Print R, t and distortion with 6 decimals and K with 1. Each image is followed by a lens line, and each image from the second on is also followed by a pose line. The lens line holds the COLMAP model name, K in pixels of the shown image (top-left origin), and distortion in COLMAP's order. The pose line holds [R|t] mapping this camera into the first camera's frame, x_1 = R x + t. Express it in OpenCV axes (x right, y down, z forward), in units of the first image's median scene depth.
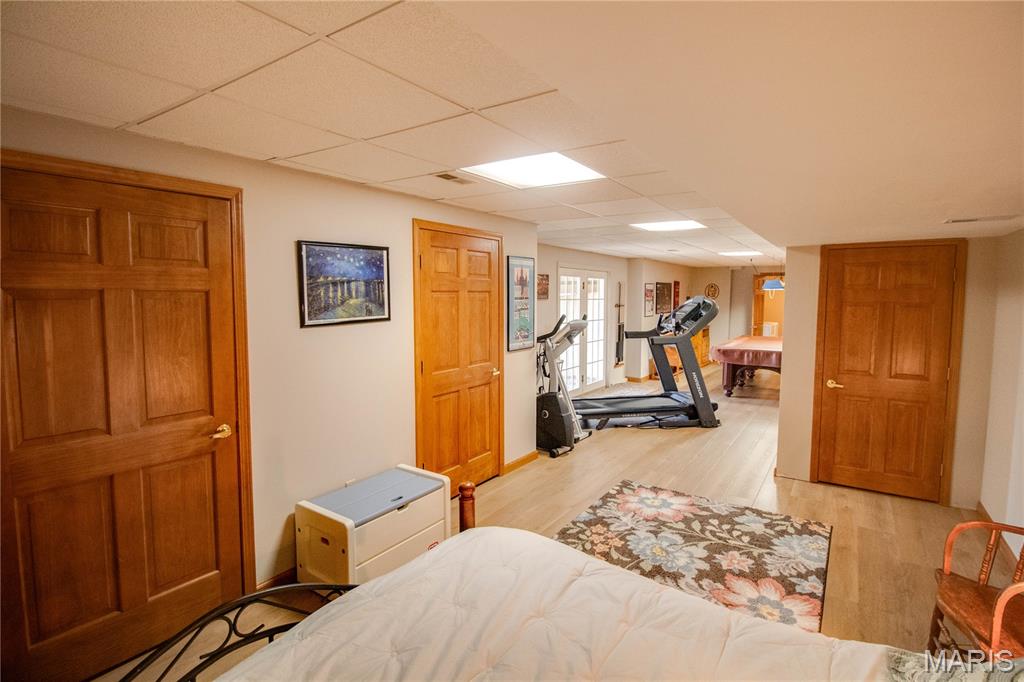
lens RADIAL K [[491.6, 0, 510.6], [0, 491.6, 330.2], [0, 0, 1]] dist [-0.013033, -0.004195]
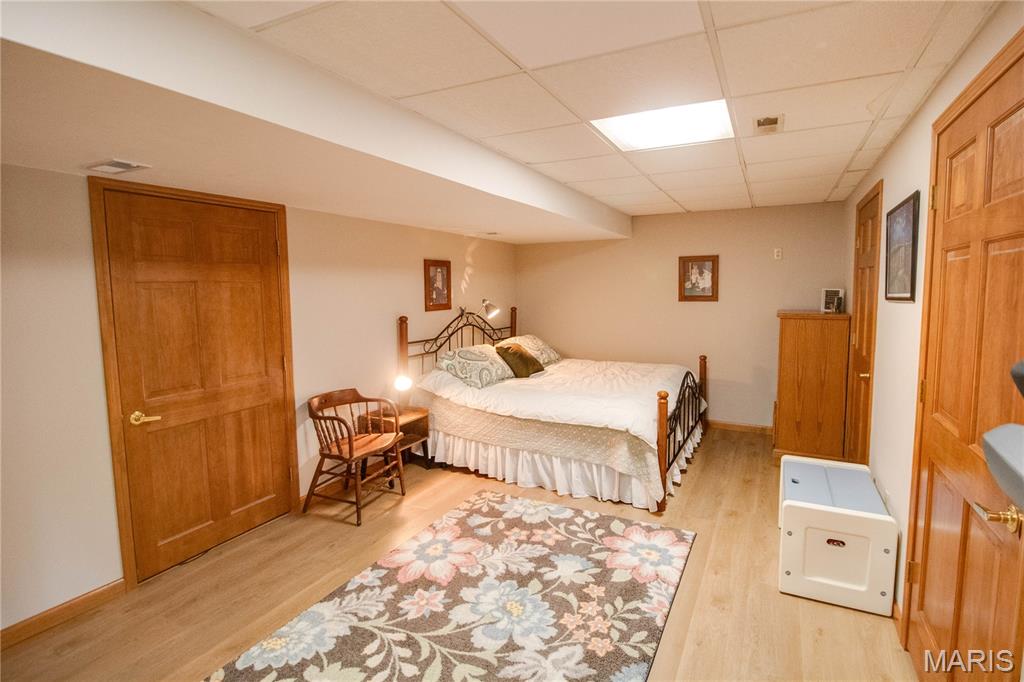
lens RADIAL K [[491.6, 0, 516.7], [0, 491.6, 335.3], [0, 0, 1]] dist [-0.013033, -0.004195]
pose [[-0.992375, 0.018609, -0.121846, 0.378506], [-0.002725, 0.984984, 0.172625, -0.086857], [0.123229, 0.171641, -0.977422, 1.638066]]
